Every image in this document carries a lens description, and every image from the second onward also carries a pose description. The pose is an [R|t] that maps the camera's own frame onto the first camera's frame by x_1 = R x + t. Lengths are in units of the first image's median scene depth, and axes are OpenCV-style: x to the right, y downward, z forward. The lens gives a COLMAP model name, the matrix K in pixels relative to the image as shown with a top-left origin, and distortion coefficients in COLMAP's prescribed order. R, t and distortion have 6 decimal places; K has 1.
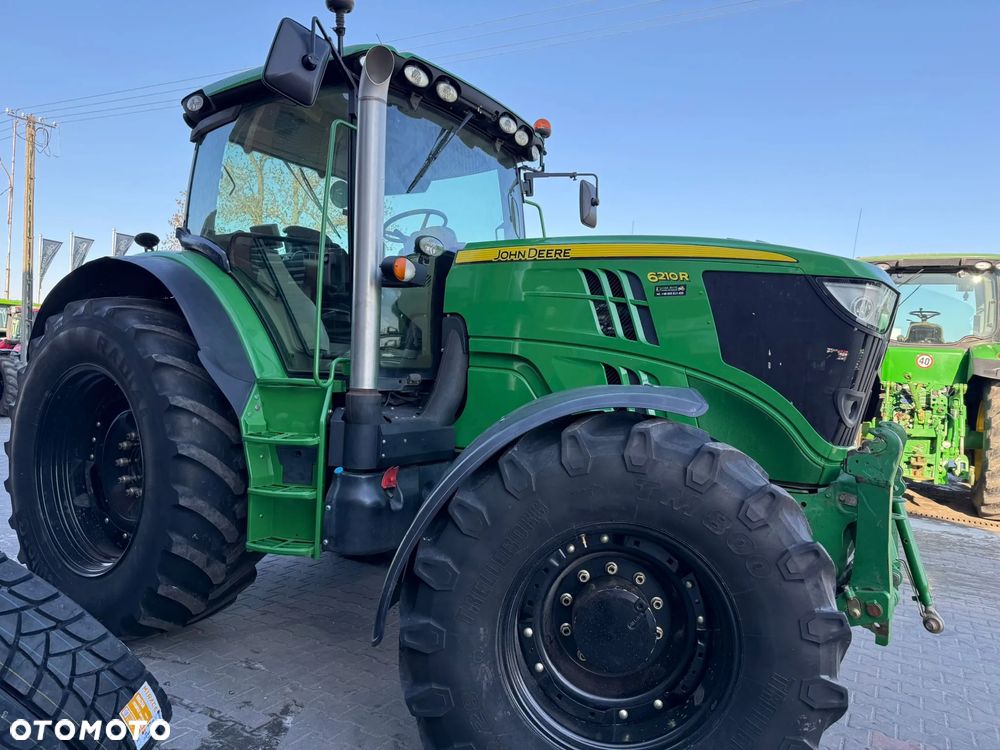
lens RADIAL K [[697.3, 0, 500.0], [0, 697.3, 375.0], [0, 0, 1]] dist [0.038002, -0.046276]
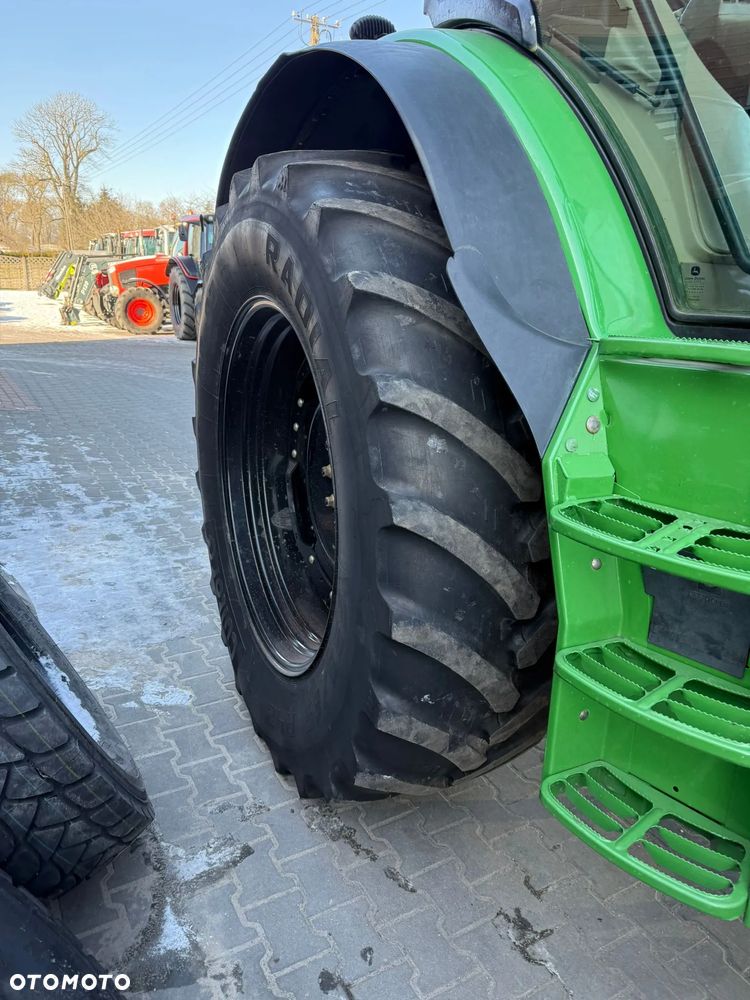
lens RADIAL K [[697.3, 0, 373.9], [0, 697.3, 513.5], [0, 0, 1]] dist [0.038002, -0.046276]
pose [[0.857662, 0.152565, -0.491061, -0.254873], [-0.008387, 0.958995, 0.283298, -0.009327], [0.514146, -0.238855, 0.823773, 0.625715]]
